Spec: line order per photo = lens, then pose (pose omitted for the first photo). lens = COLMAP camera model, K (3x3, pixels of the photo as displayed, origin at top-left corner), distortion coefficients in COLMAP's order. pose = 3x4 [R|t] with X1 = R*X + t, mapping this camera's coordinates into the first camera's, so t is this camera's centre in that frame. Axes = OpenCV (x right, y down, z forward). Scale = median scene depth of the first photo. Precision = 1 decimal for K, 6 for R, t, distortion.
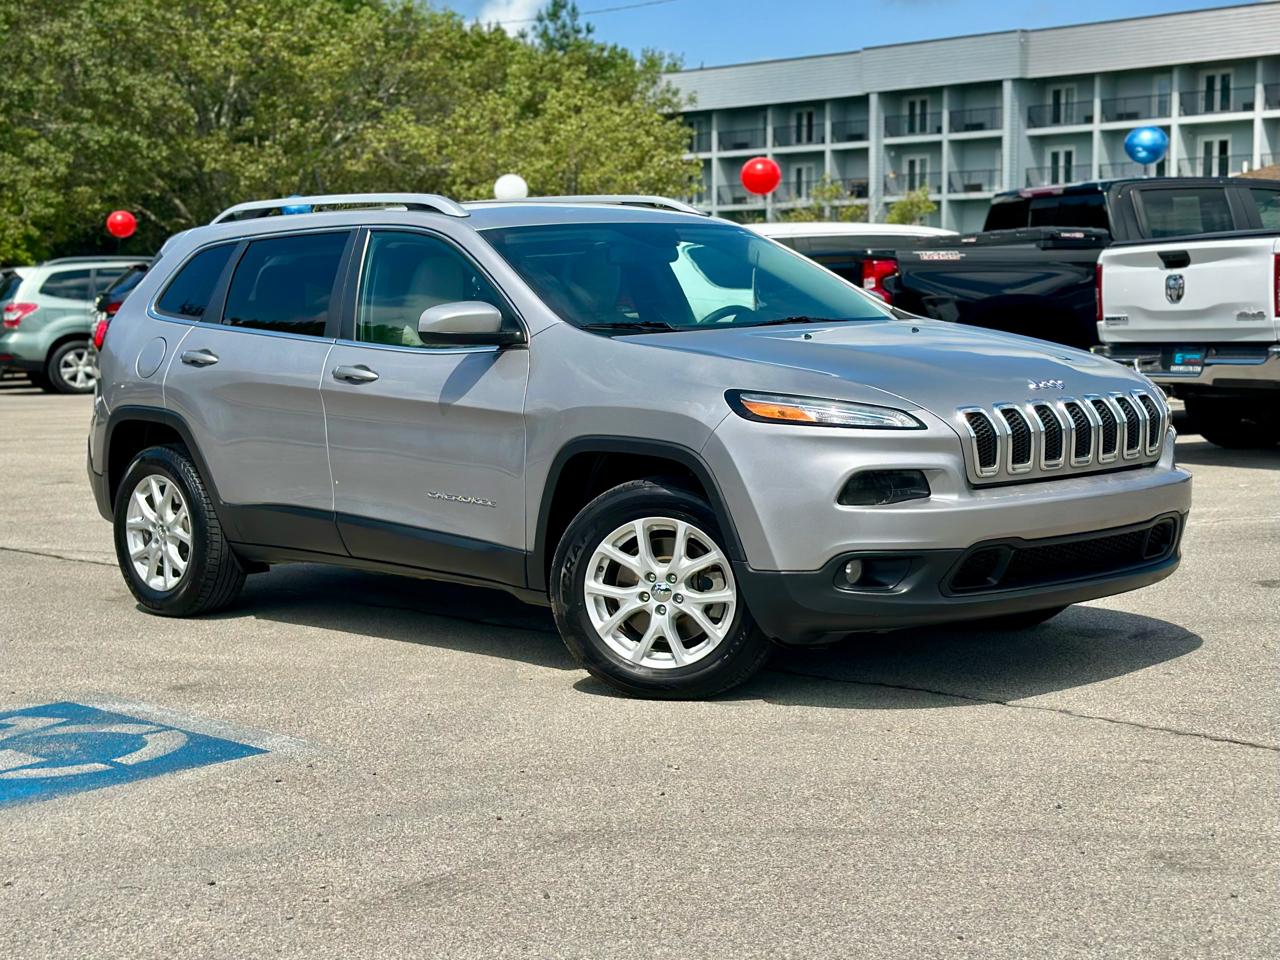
lens RADIAL K [[2018.2, 0, 685.4], [0, 2018.2, 483.8], [0, 0, 1]] dist [0.223379, -0.606682]
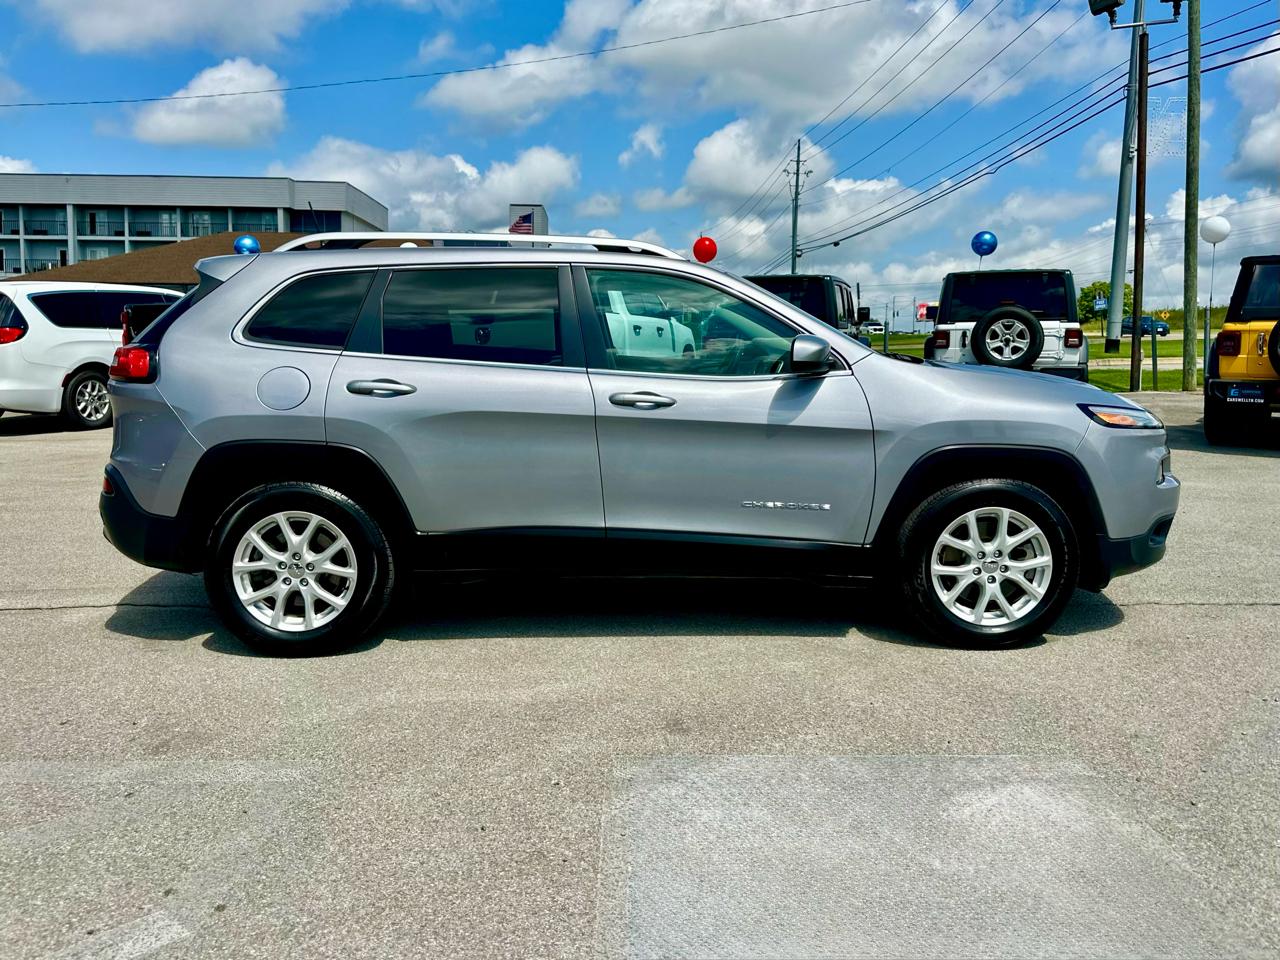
lens RADIAL K [[1046.0, 0, 640.0], [0, 1046.0, 480.0], [0, 0, 1]] dist [-0.000772, -0.009020]
pose [[0.694450, -0.077934, 0.715308, -0.600254], [0.054063, 0.996958, 0.056134, -0.046677], [-0.717507, -0.000311, 0.696551, 0.661948]]
